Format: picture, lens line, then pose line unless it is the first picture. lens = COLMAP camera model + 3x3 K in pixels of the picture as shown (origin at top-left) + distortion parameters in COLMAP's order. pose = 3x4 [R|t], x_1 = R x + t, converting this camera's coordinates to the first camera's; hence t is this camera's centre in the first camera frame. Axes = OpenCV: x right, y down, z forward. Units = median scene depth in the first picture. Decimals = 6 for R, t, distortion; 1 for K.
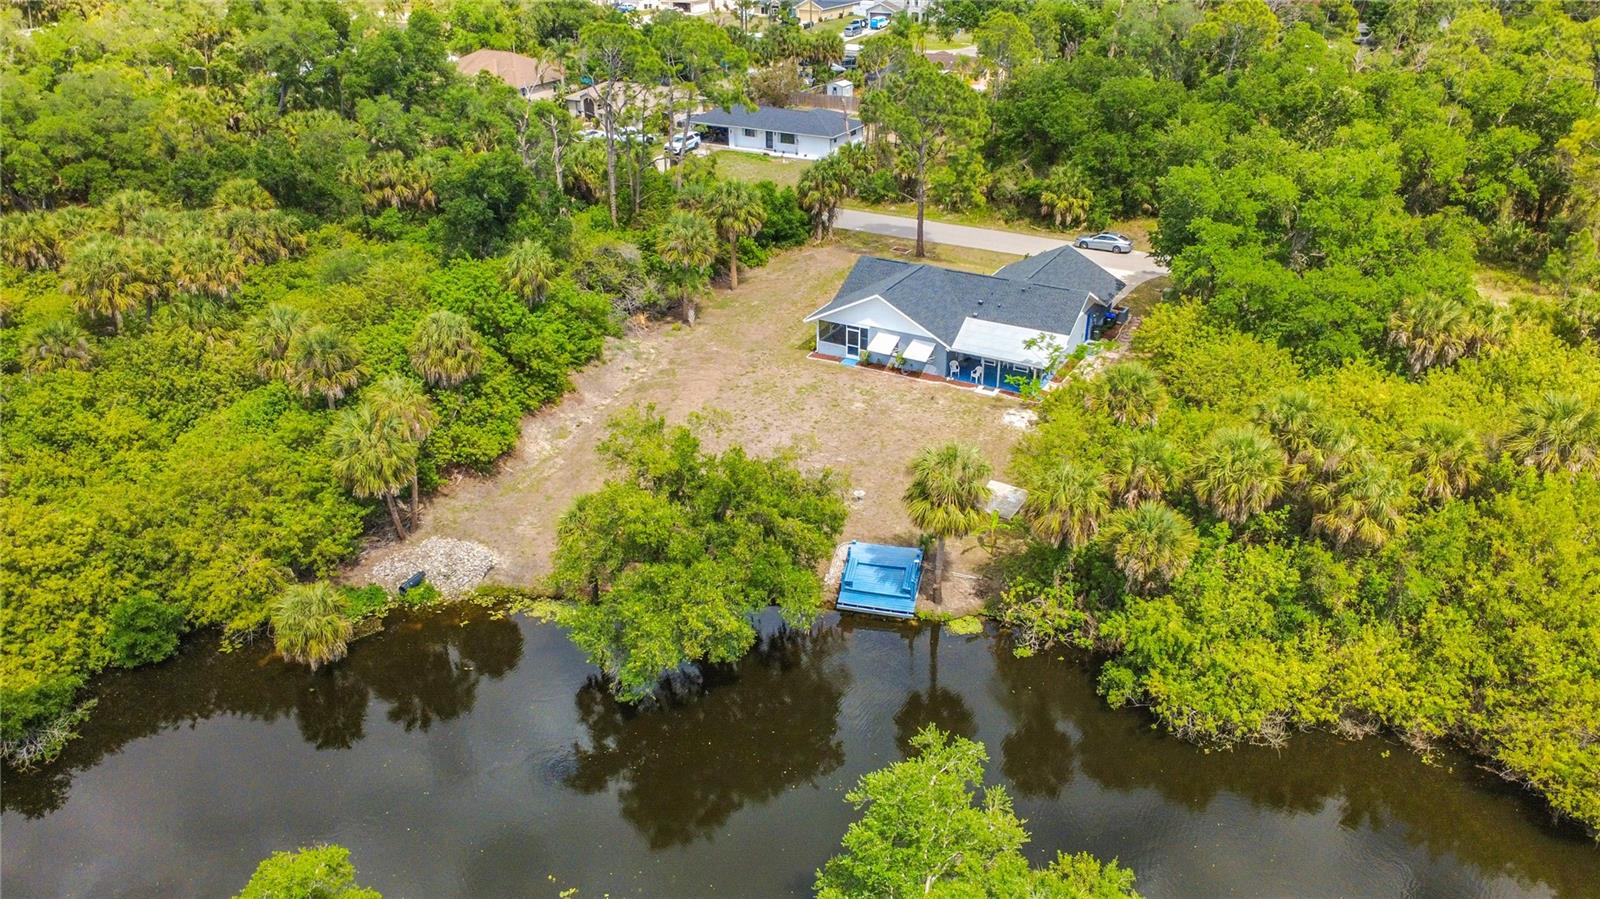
lens RADIAL K [[1162.4, 0, 800.0], [0, 1162.4, 449.5], [0, 0, 1]] dist [-0.003127, -0.000690]
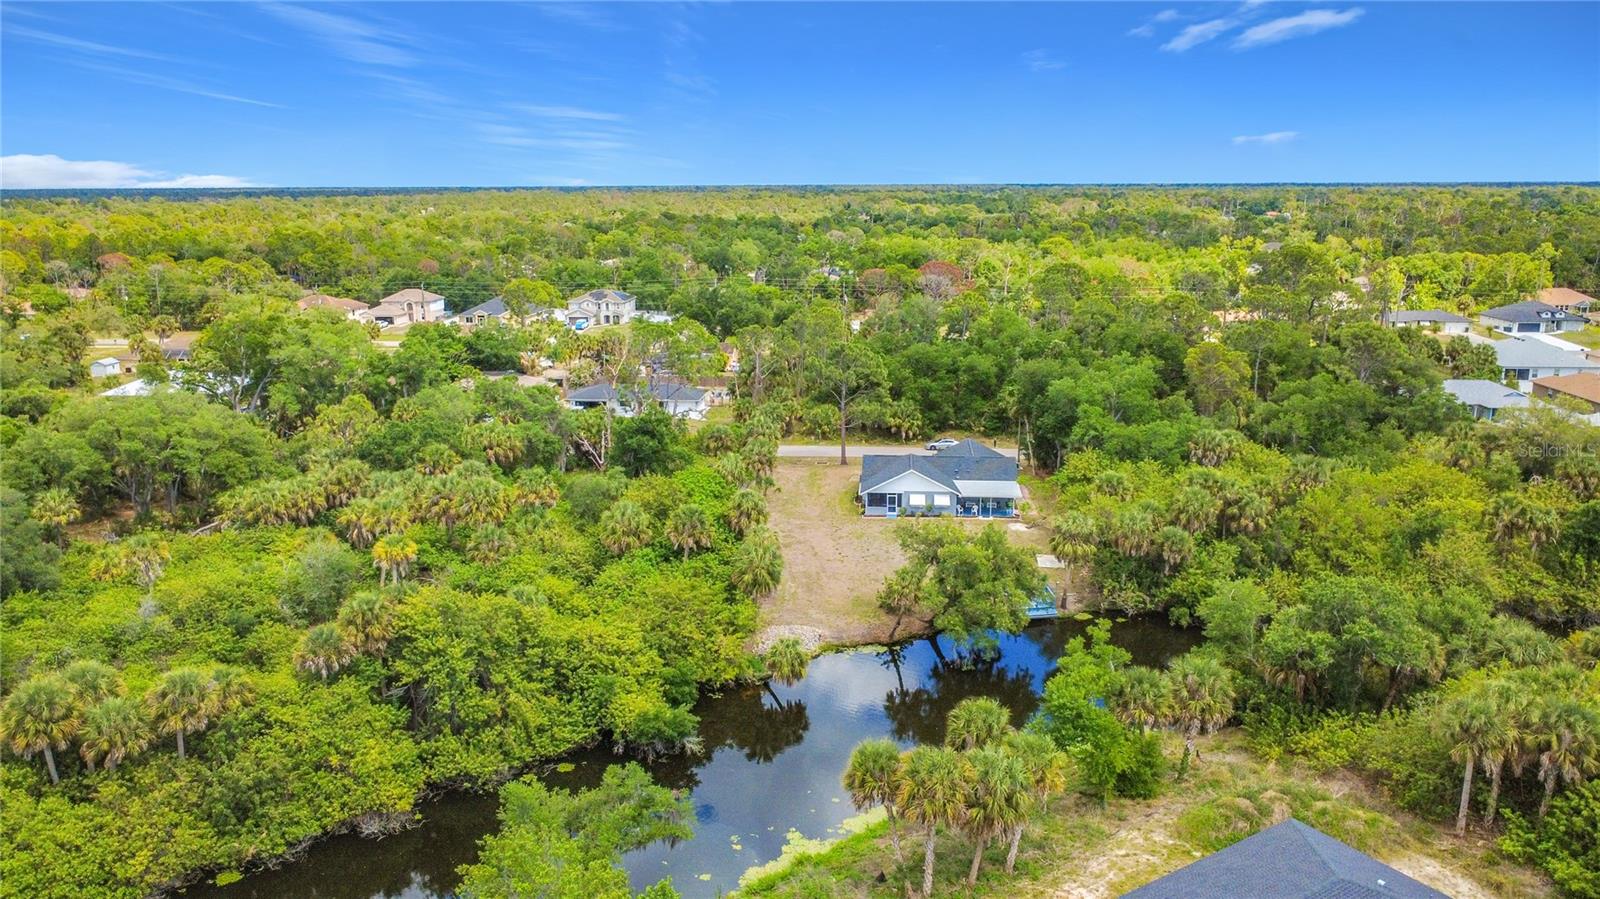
lens RADIAL K [[1178.0, 0, 800.0], [0, 1178.0, 449.5], [0, 0, 1]] dist [-0.002707, 0.000108]
pose [[0.905789, -0.091104, 0.413818, -0.765667], [0.189349, 0.960706, -0.202954, 0.146372], [-0.379068, 0.262190, 0.887448, -0.413091]]
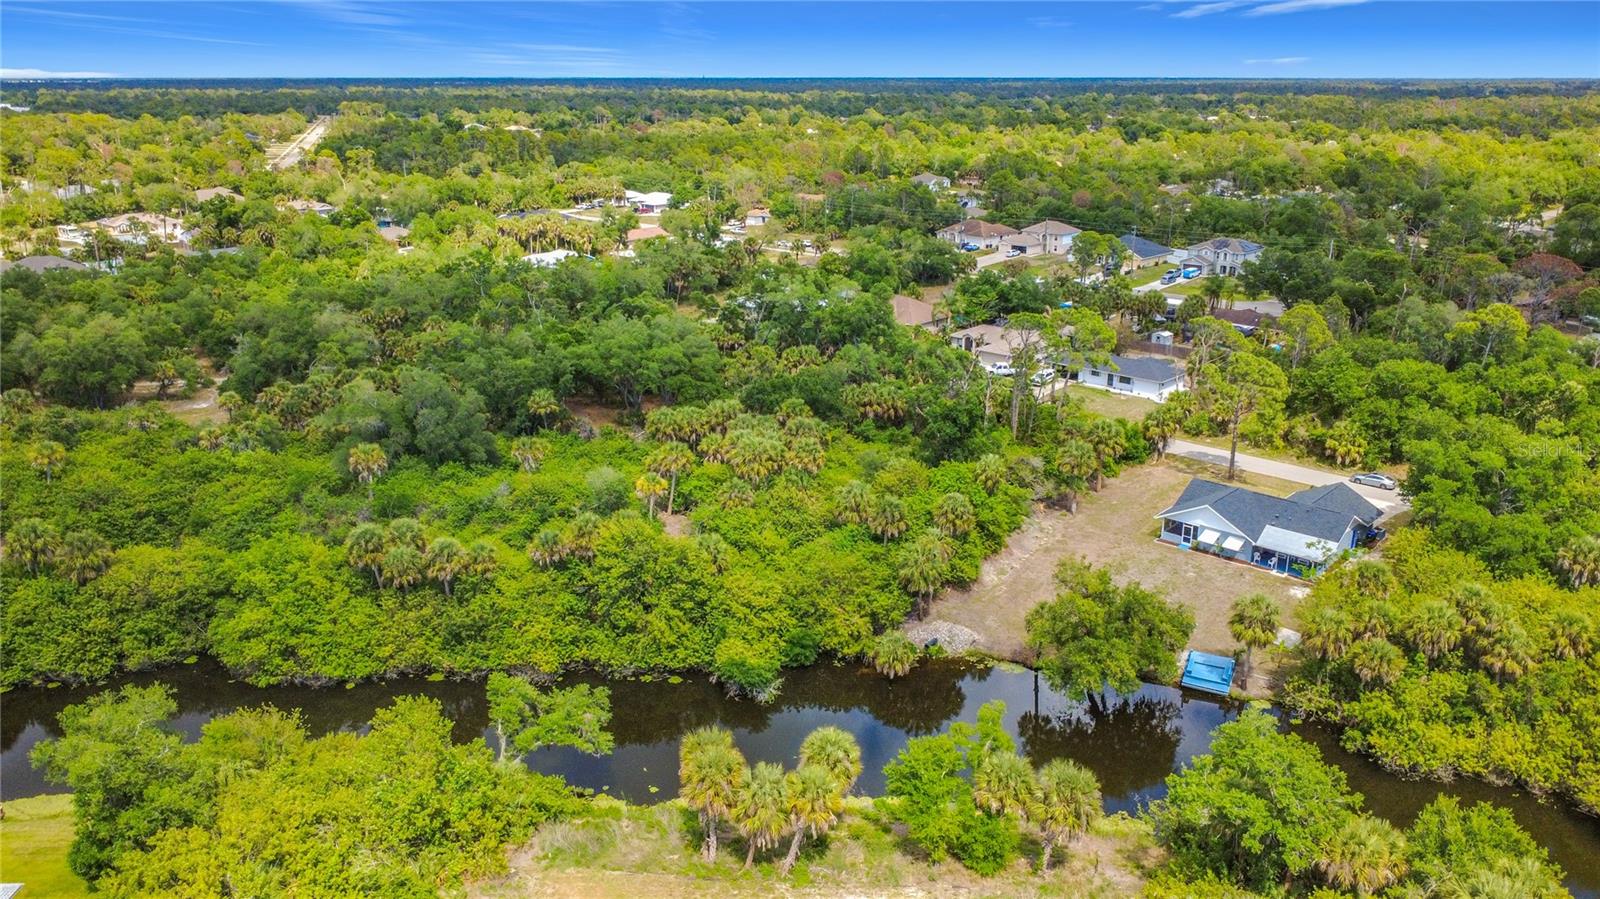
lens RADIAL K [[1178.0, 0, 800.0], [0, 1178.0, 449.5], [0, 0, 1]] dist [-0.002707, 0.000108]
pose [[0.971784, 0.078789, -0.222325, -0.121084], [-0.112640, 0.983155, -0.143936, 0.083655], [0.207239, 0.164917, 0.964289, -0.657853]]
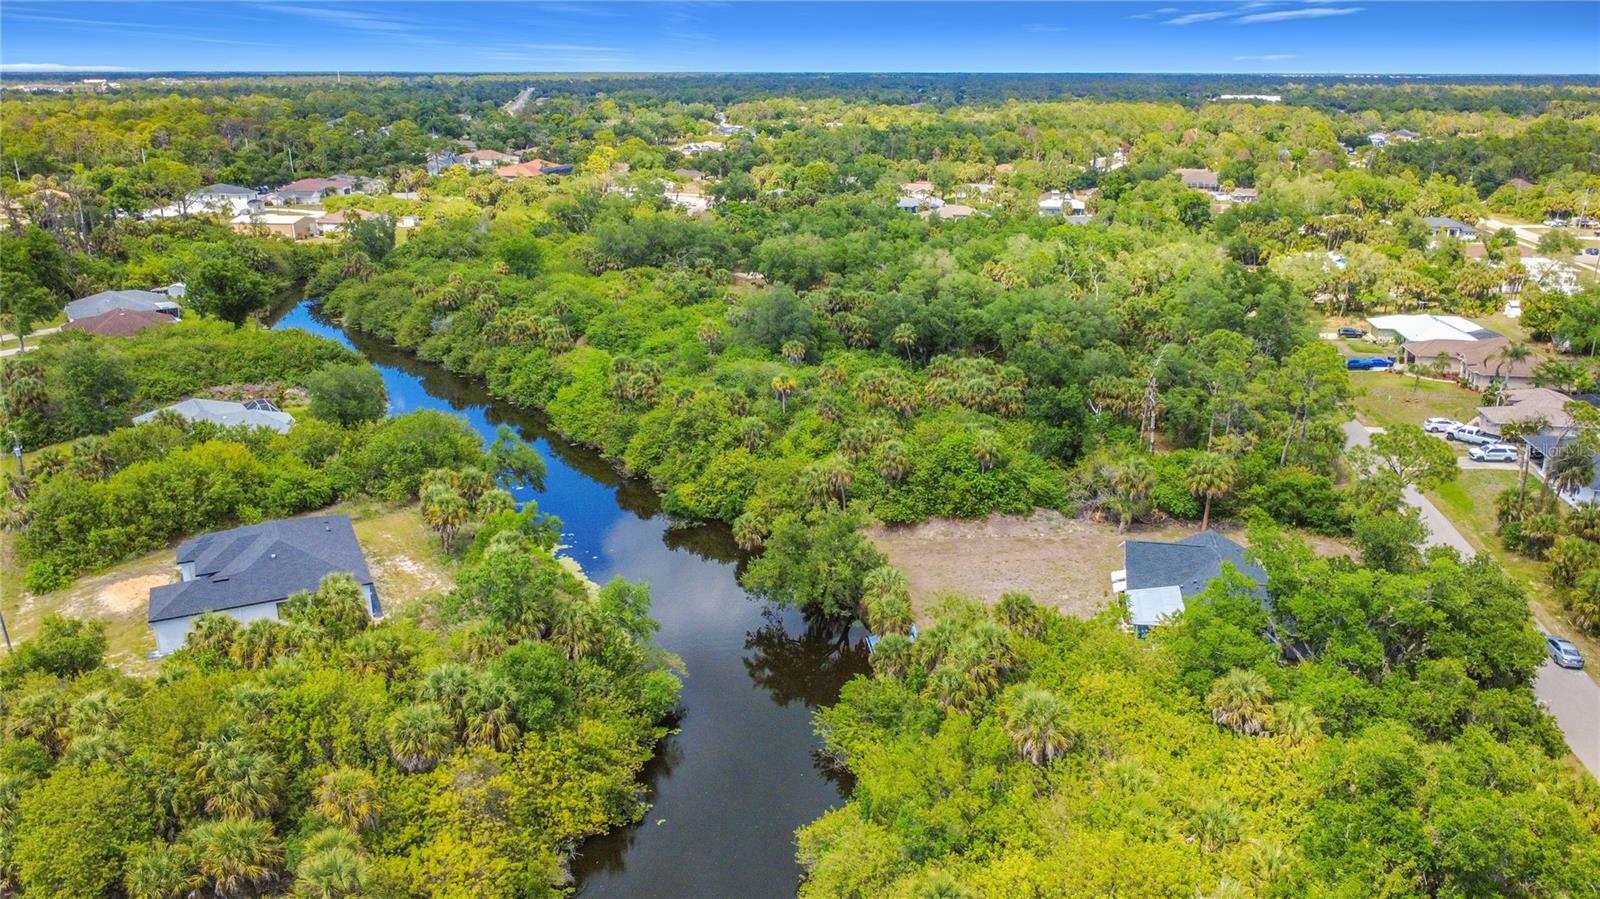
lens RADIAL K [[1178.0, 0, 800.0], [0, 1178.0, 449.5], [0, 0, 1]] dist [-0.002707, 0.000108]
pose [[0.325377, 0.297896, -0.897434, 1.218744], [-0.428741, 0.892392, 0.140776, -0.269965], [0.842799, 0.338962, 0.418084, 0.024482]]
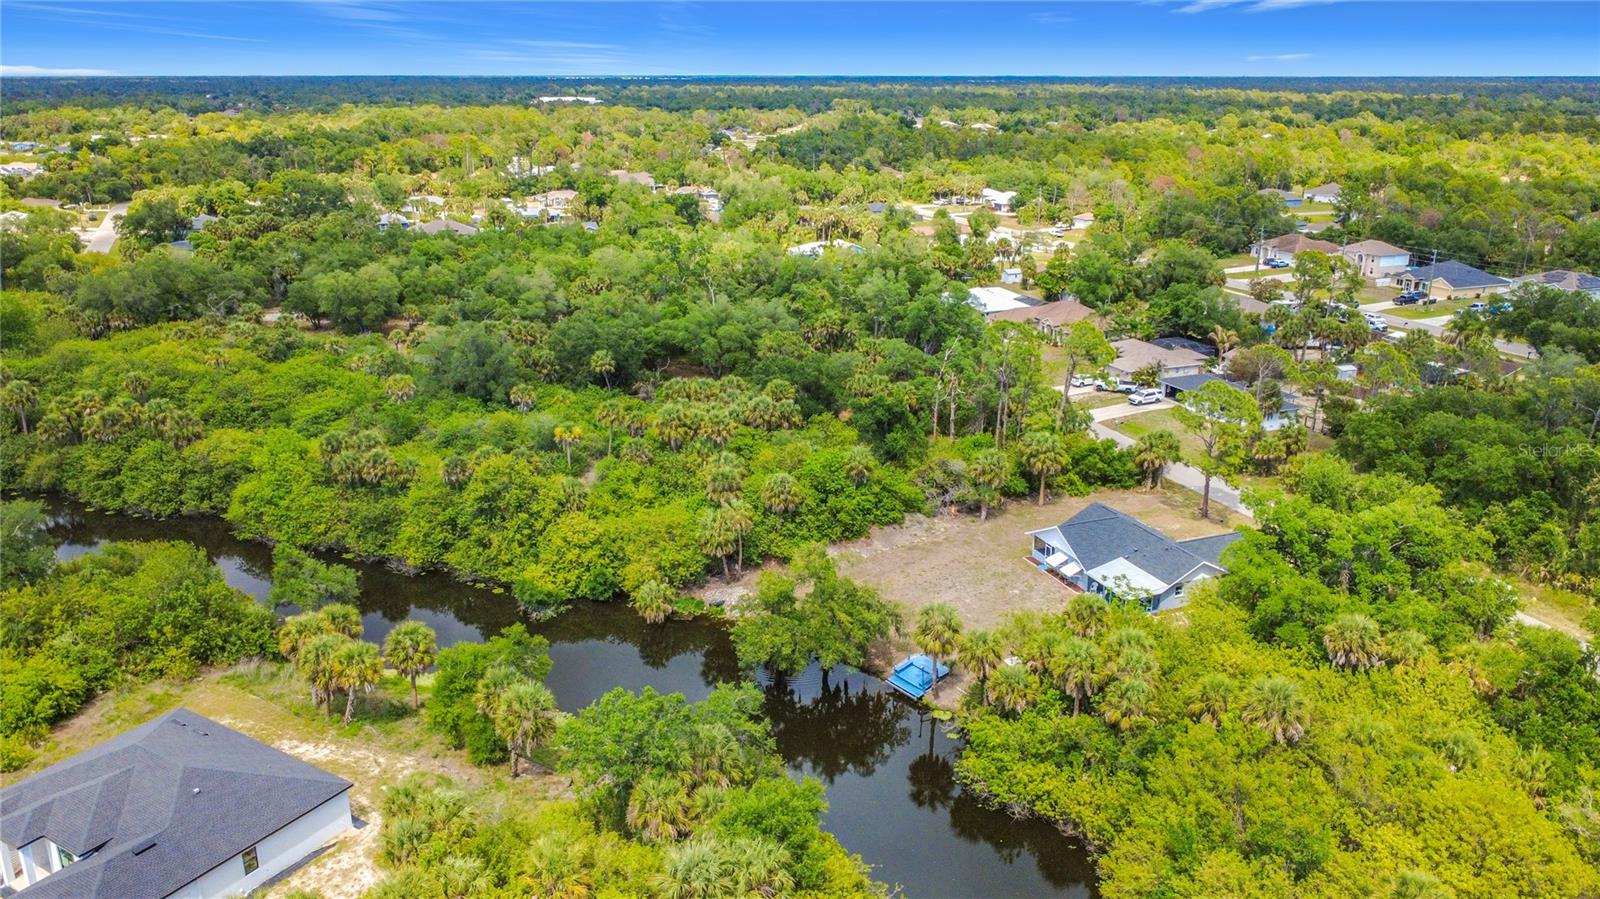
lens RADIAL K [[1178.0, 0, 800.0], [0, 1178.0, 449.5], [0, 0, 1]] dist [-0.002707, 0.000108]
pose [[0.781268, 0.197759, -0.592041, 0.701843], [-0.286525, 0.956274, -0.058679, -0.044186], [0.554549, 0.215479, 0.803769, -0.438838]]
